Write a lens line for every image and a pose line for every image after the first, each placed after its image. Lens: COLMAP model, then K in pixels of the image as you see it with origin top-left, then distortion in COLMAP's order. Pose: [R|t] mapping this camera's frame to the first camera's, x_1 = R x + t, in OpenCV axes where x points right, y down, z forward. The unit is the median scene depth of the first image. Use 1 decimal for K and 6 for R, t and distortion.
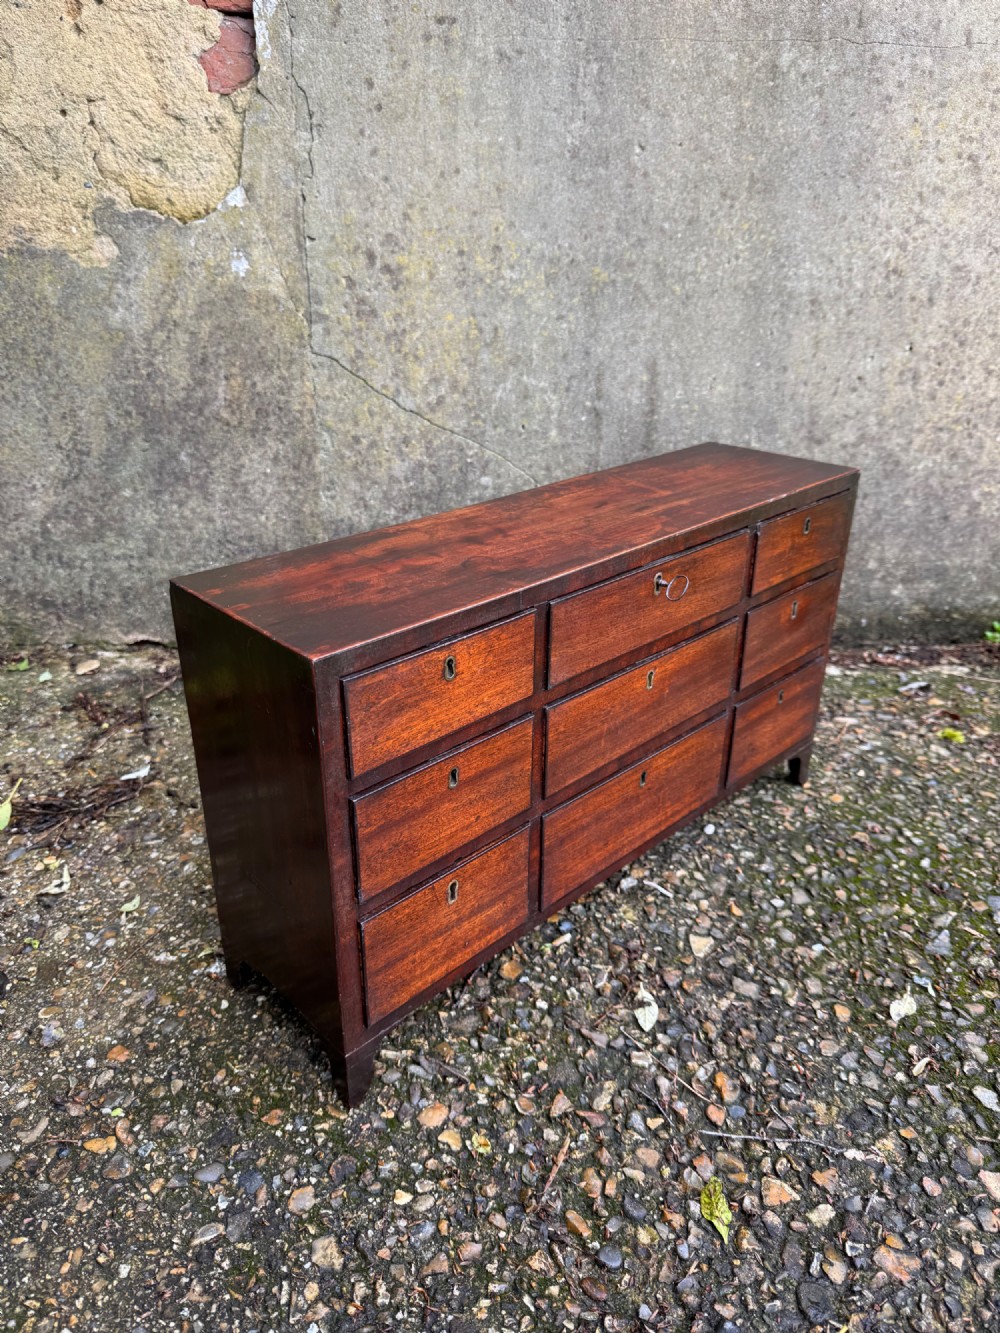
lens RADIAL K [[985.2, 0, 500.8], [0, 985.2, 675.9], [0, 0, 1]] dist [-0.007375, -0.018997]
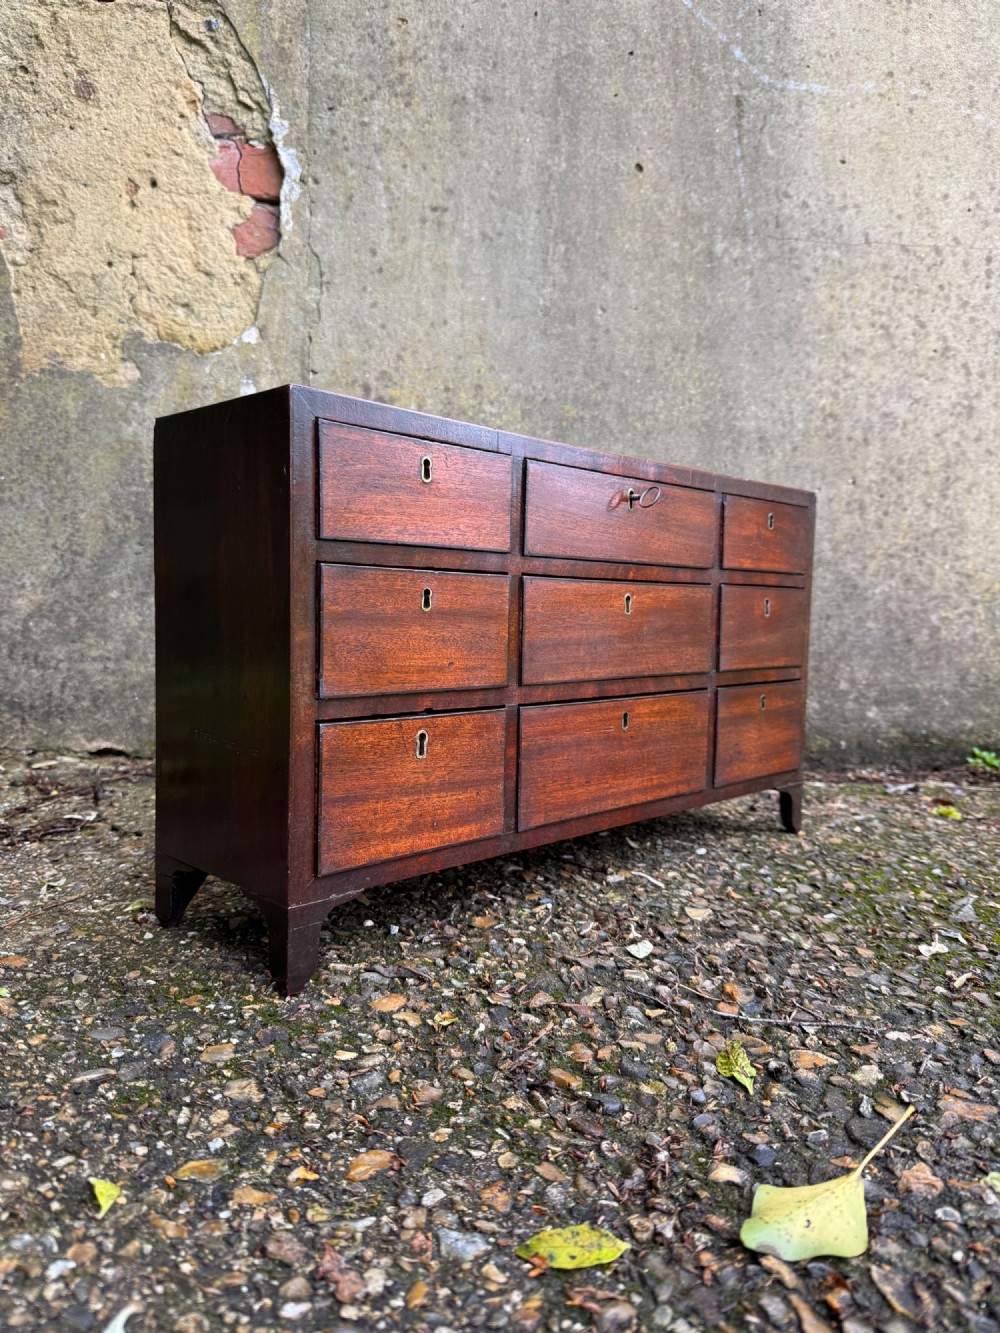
lens RADIAL K [[985.2, 0, 509.5], [0, 985.2, 670.9], [0, 0, 1]] dist [-0.007375, -0.018997]
pose [[0.999537, 0.012249, 0.027853, 0.004759], [-0.000865, 0.926463, -0.376386, 0.337881], [-0.030415, 0.376188, 0.926044, 0.085045]]
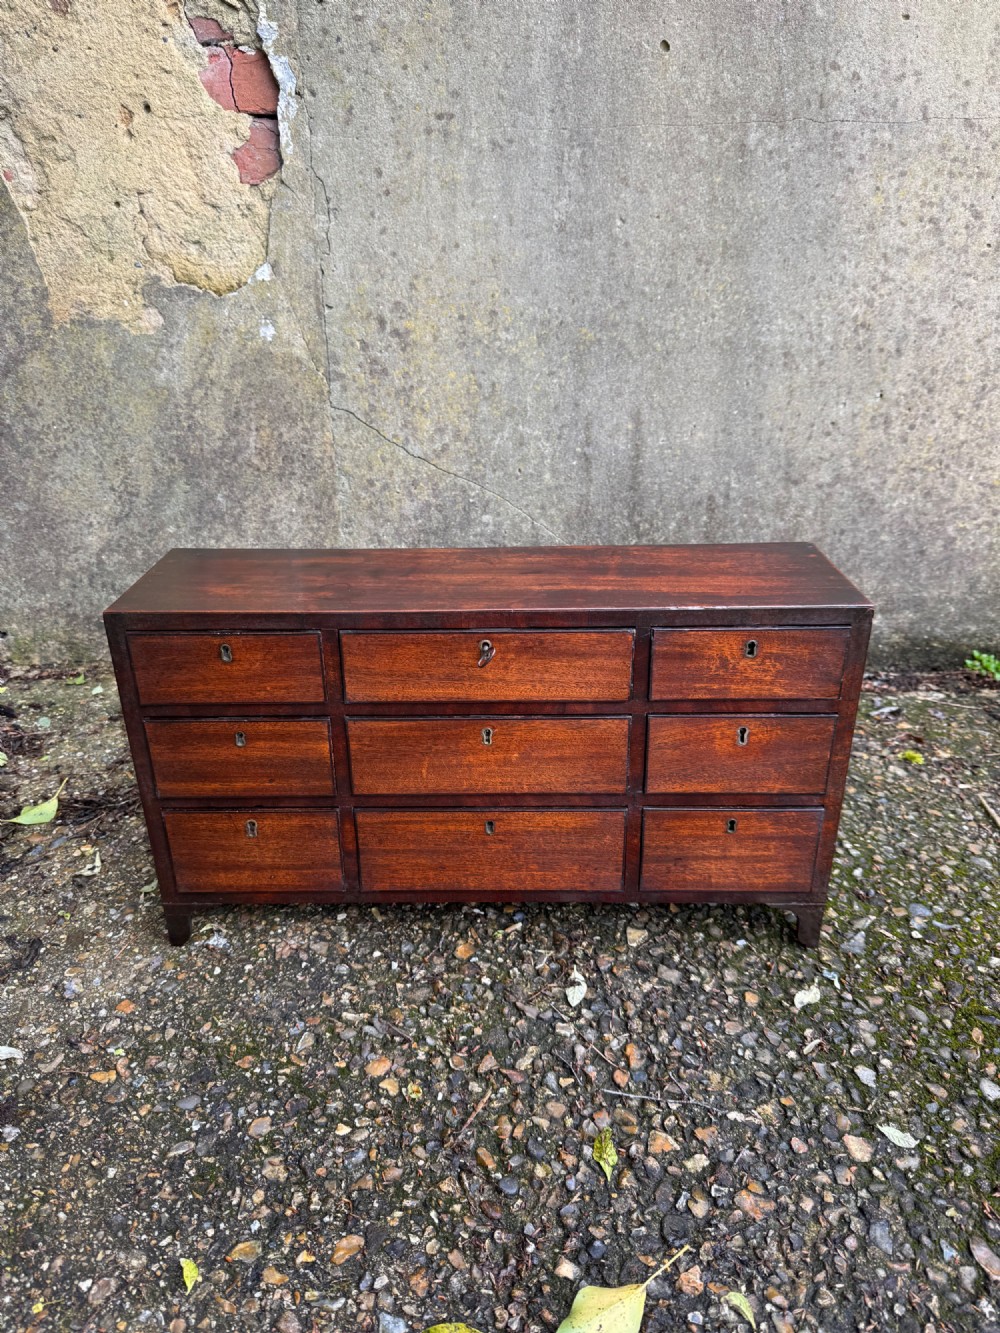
lens RADIAL K [[985.2, 0, 498.1], [0, 985.2, 675.0], [0, 0, 1]] dist [-0.007375, -0.018997]
pose [[0.996616, 0.012694, -0.081211, 0.111367], [-0.014393, 0.999689, -0.020377, -0.000716], [0.080927, 0.021477, 0.996489, -0.118675]]
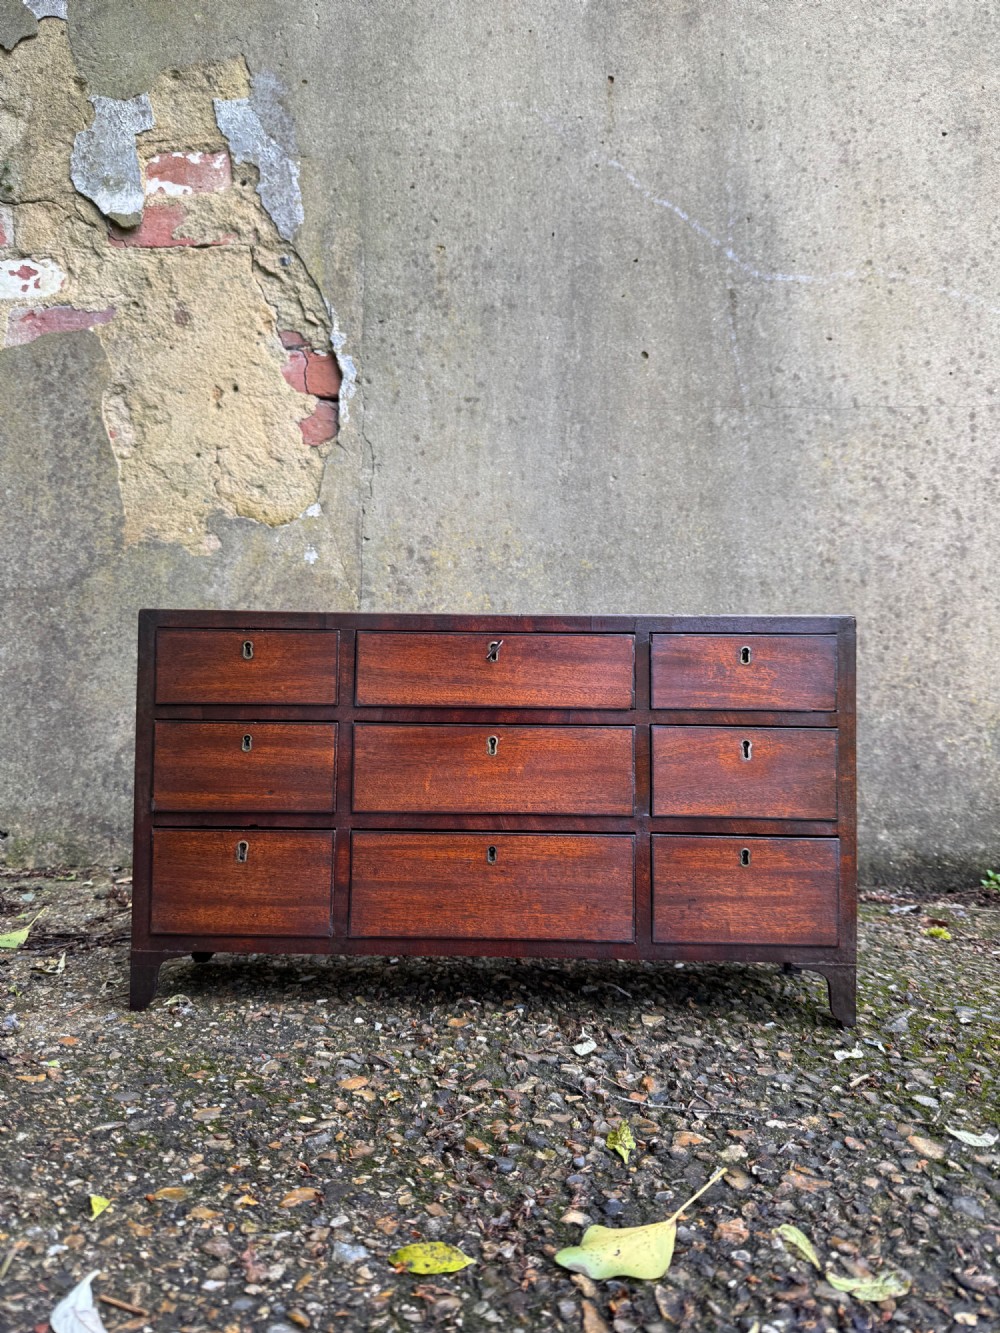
lens RADIAL K [[980.8, 0, 504.1], [0, 980.8, 657.3], [0, 0, 1]] dist [0.014759, -0.044098]
pose [[0.996471, -0.001568, -0.083921, 0.115526], [-0.040072, 0.869640, -0.492057, 0.376952], [0.073752, 0.493684, 0.866509, -0.052018]]
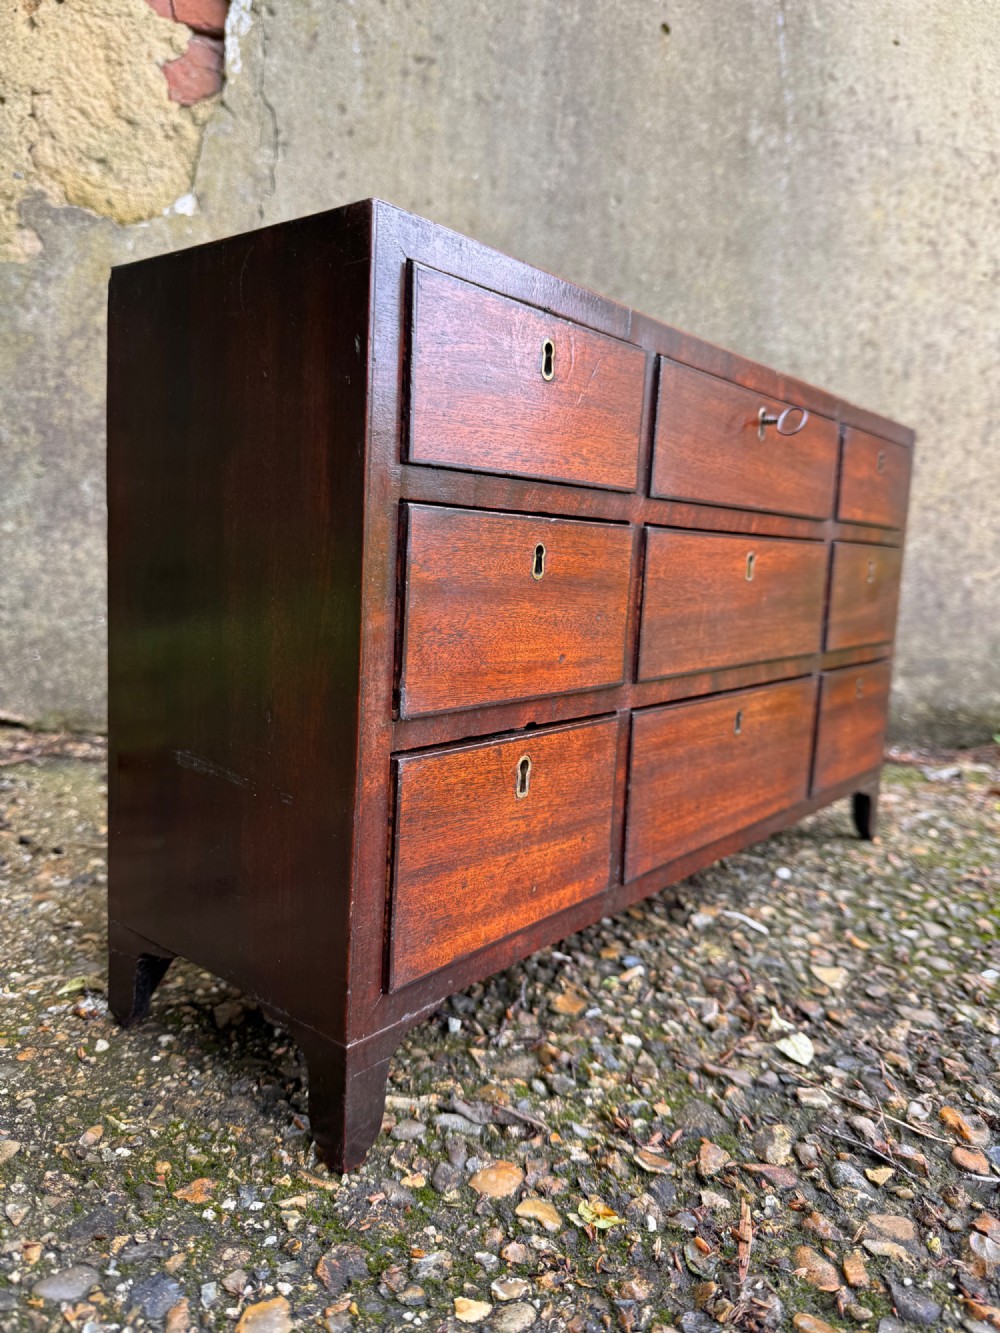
lens RADIAL K [[985.2, 0, 500.7], [0, 985.2, 671.5], [0, 0, 1]] dist [-0.007375, -0.018997]
pose [[0.991131, 0.024817, 0.130548, -0.098167], [0.017863, 0.948609, -0.315946, 0.238076], [-0.131679, 0.315475, 0.939753, 0.269840]]
